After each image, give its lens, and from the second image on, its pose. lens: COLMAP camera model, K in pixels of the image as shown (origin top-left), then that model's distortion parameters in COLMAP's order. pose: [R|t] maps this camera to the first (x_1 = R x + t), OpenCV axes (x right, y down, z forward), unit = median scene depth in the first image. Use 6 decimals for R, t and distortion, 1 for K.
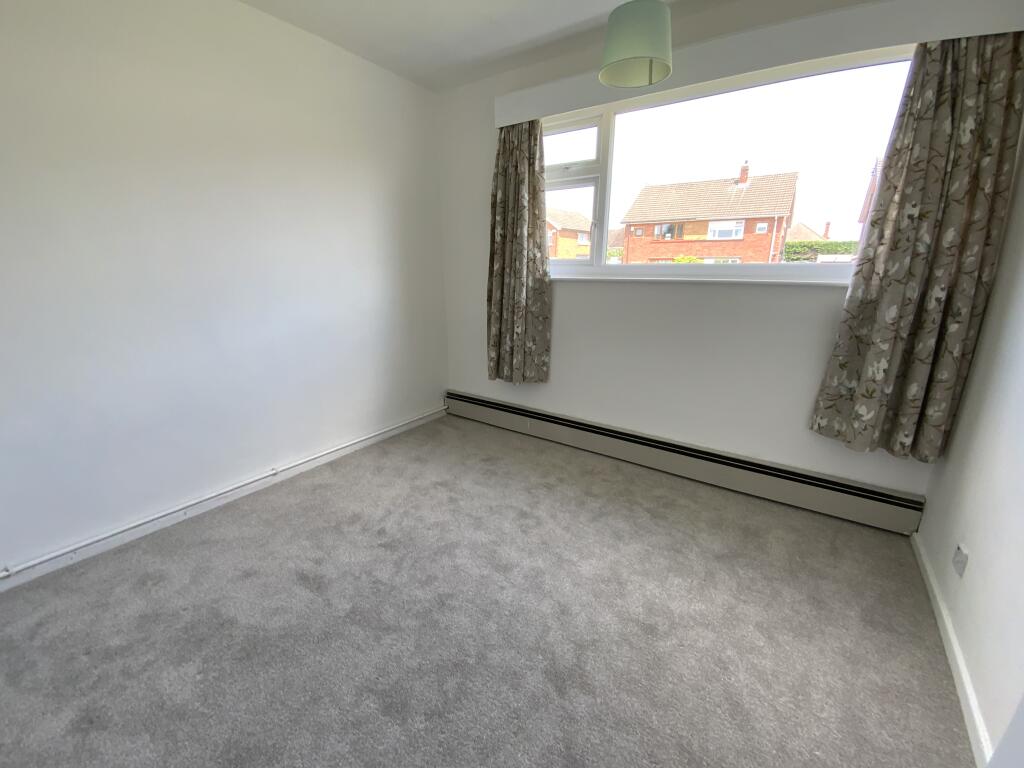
lens RADIAL K [[419.0, 0, 512.0], [0, 419.0, 384.0], [0, 0, 1]] dist [0.024587, -0.021079]
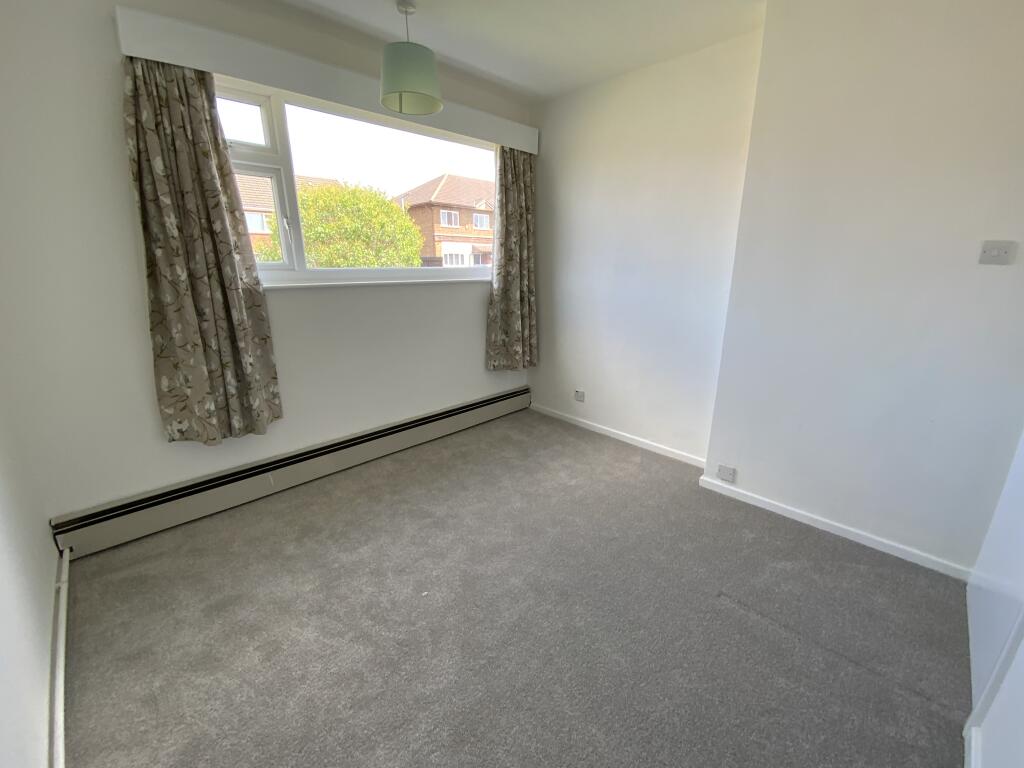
lens RADIAL K [[419.0, 0, 512.0], [0, 419.0, 384.0], [0, 0, 1]] dist [0.024587, -0.021079]
pose [[0.185501, -0.278645, 0.942309, -0.856388], [0.263974, 0.937834, 0.225356, -0.192535], [-0.946524, 0.206941, 0.247524, 0.561102]]
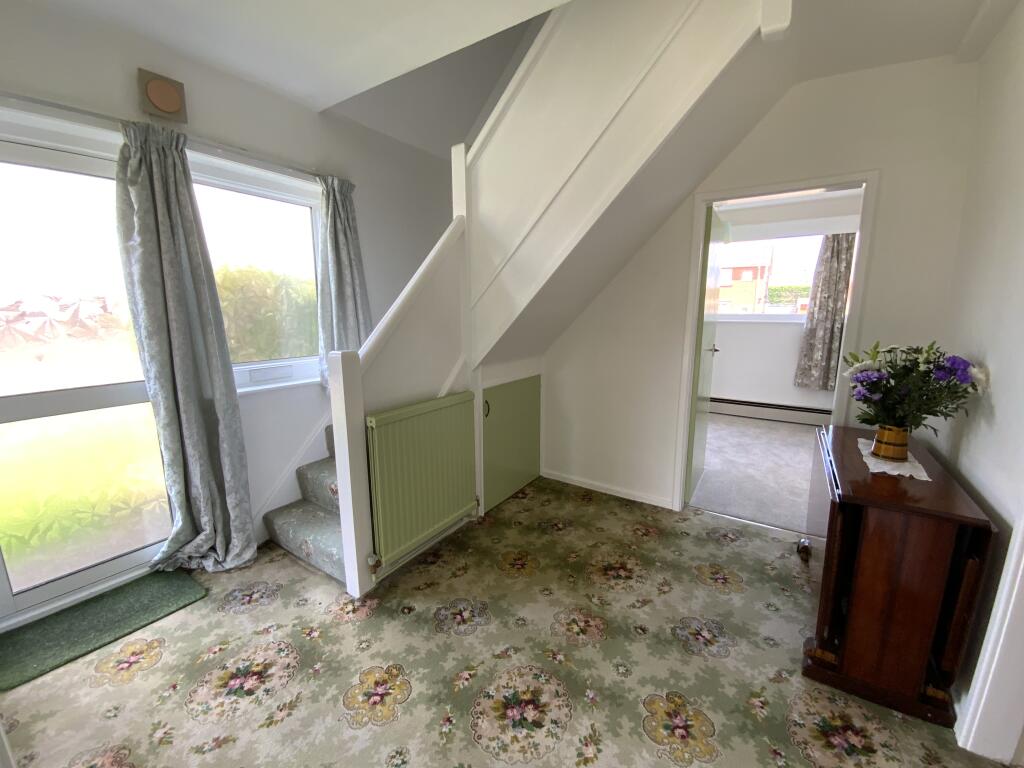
lens RADIAL K [[419.0, 0, 512.0], [0, 419.0, 384.0], [0, 0, 1]] dist [0.024587, -0.021079]
pose [[0.999792, -0.011116, 0.017081, -0.907679], [0.012705, 0.995308, -0.095921, 0.318368], [-0.015935, 0.096118, 0.995242, -1.318845]]
